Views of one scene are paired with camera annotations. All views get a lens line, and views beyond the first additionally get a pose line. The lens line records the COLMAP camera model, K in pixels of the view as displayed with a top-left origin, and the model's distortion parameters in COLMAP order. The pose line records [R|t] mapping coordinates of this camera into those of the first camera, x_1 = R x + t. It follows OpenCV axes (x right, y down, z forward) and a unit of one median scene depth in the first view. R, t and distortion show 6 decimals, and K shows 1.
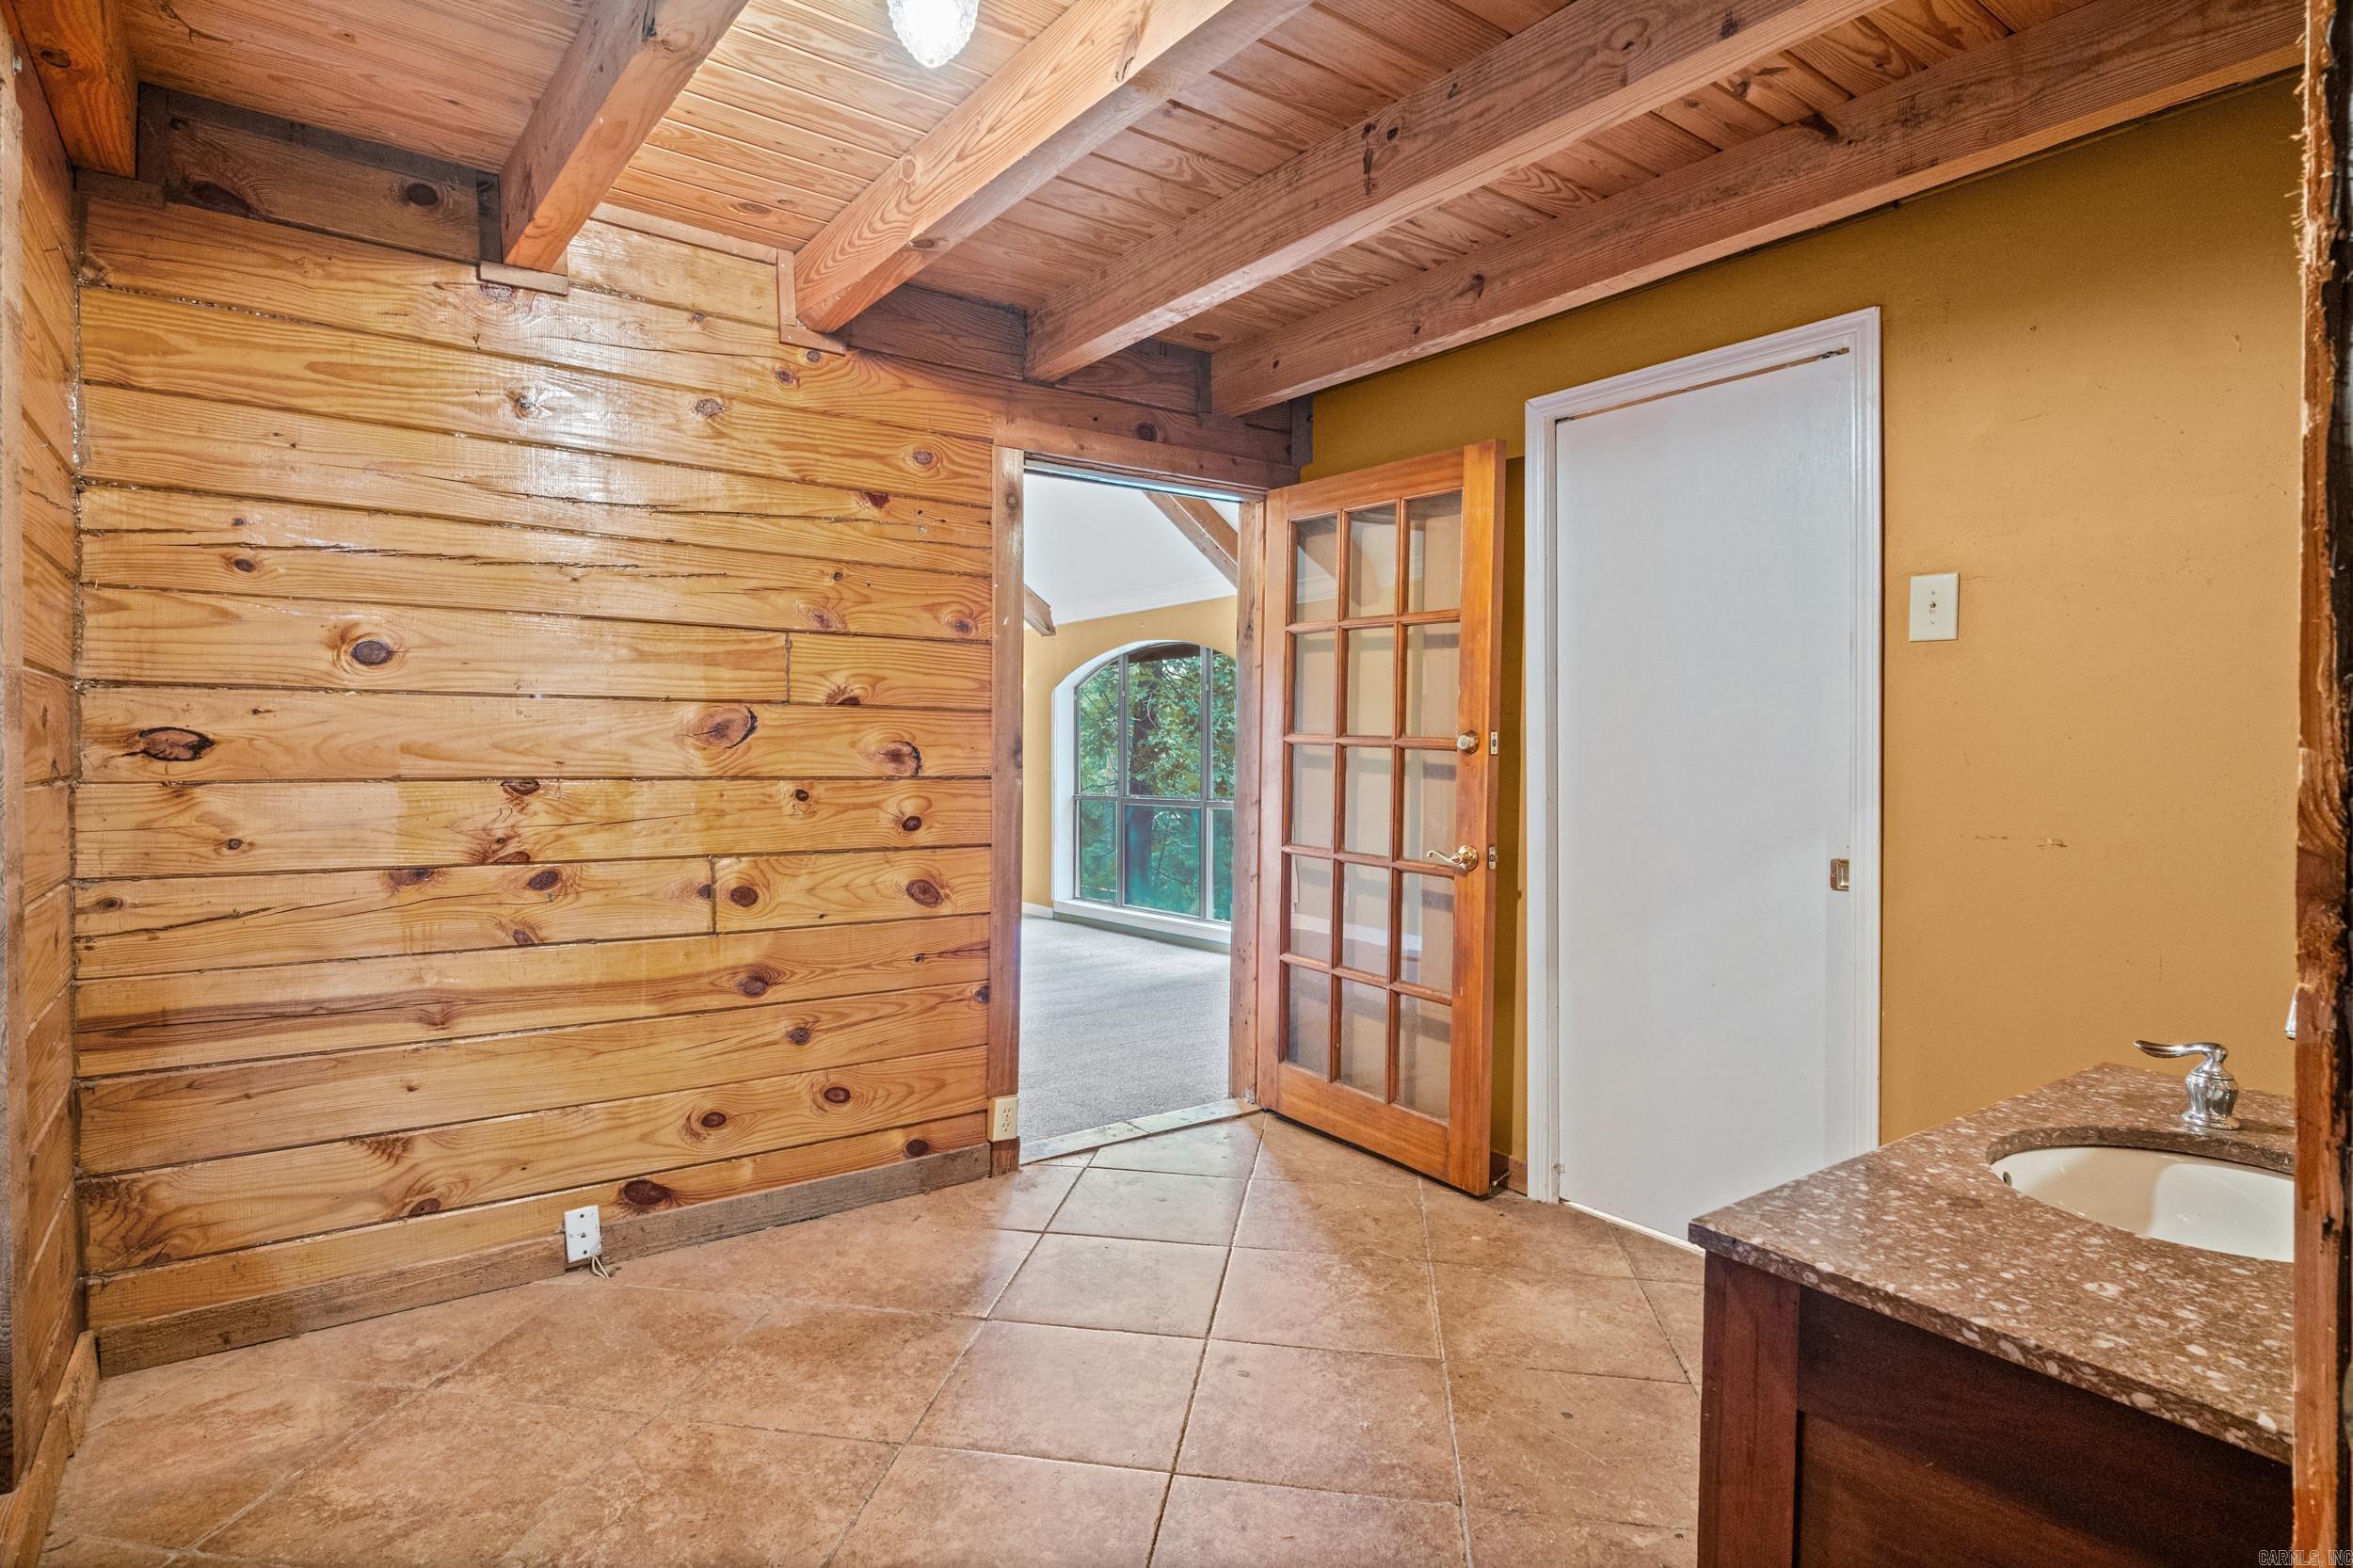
lens RADIAL K [[1220.1, 0, 1169.2], [0, 1220.1, 750.1], [0, 0, 1]] dist [-0.003854, 0.003220]
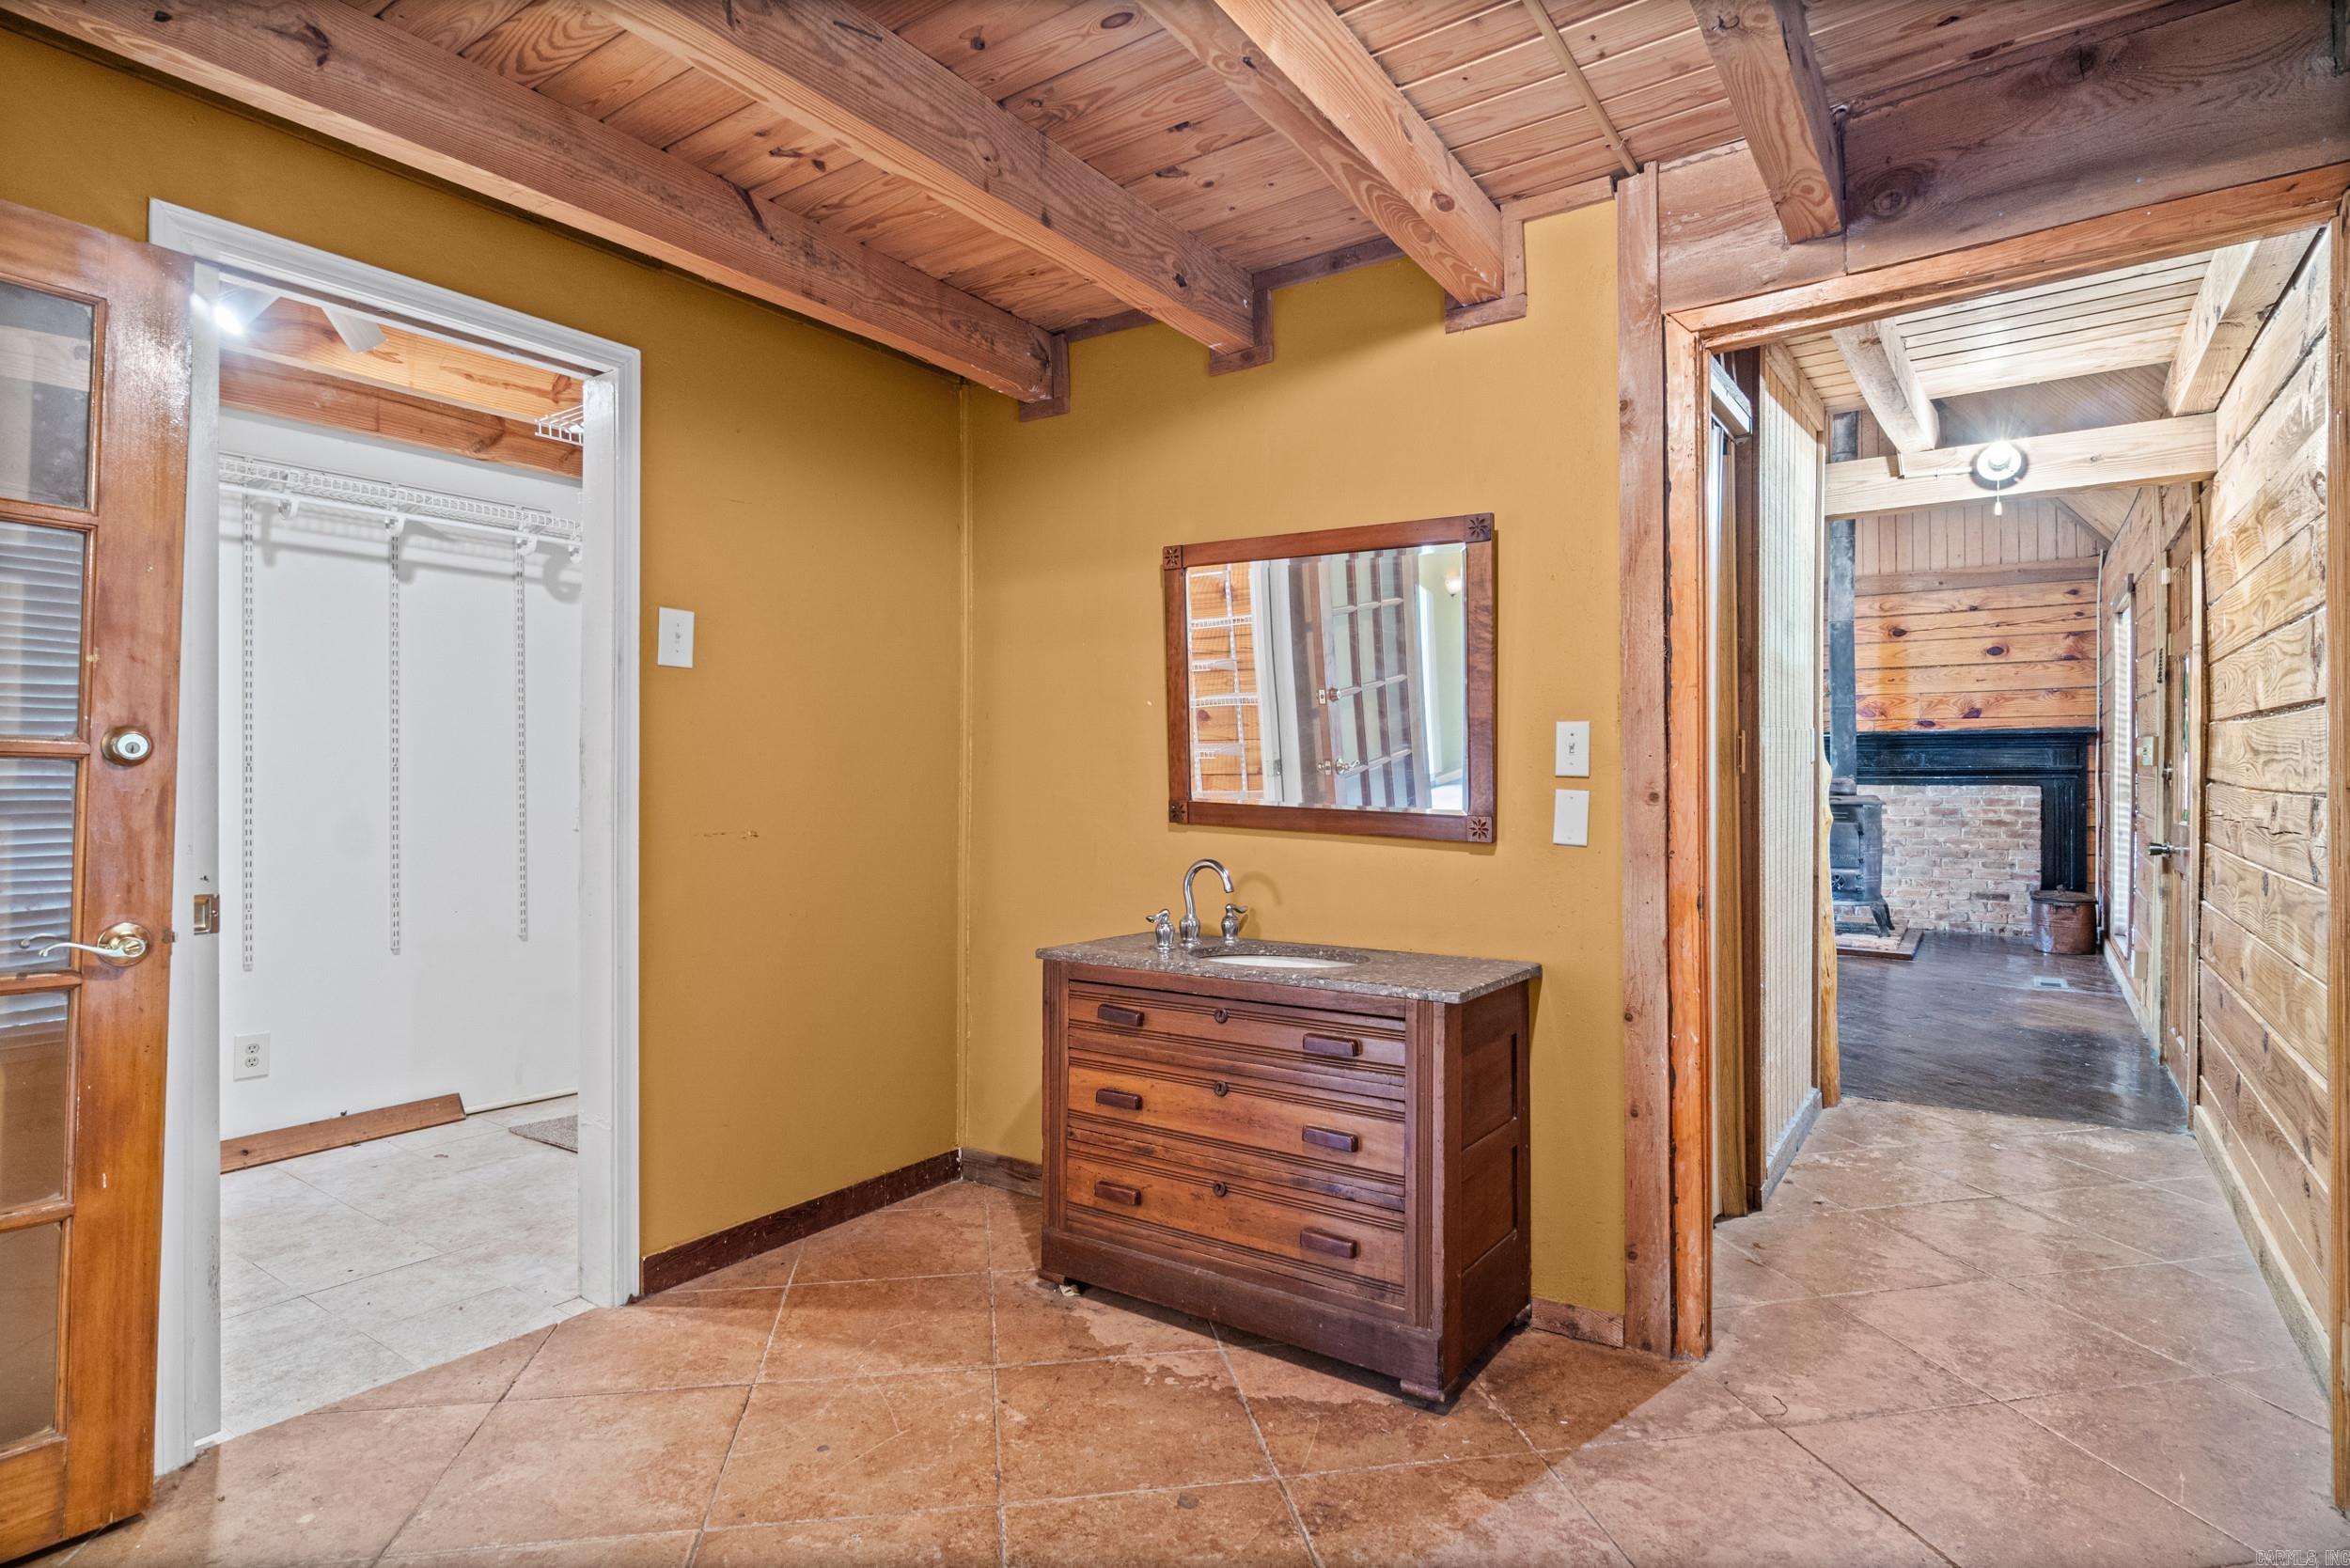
lens RADIAL K [[1218.6, 0, 1158.8], [0, 1218.6, 766.9], [0, 0, 1]] dist [-0.003854, 0.003220]
pose [[-0.315064, -0.003312, 0.949065, -0.635672], [-0.006099, 0.999980, 0.001465, -0.001800], [-0.949051, -0.005327, -0.315078, 0.987347]]
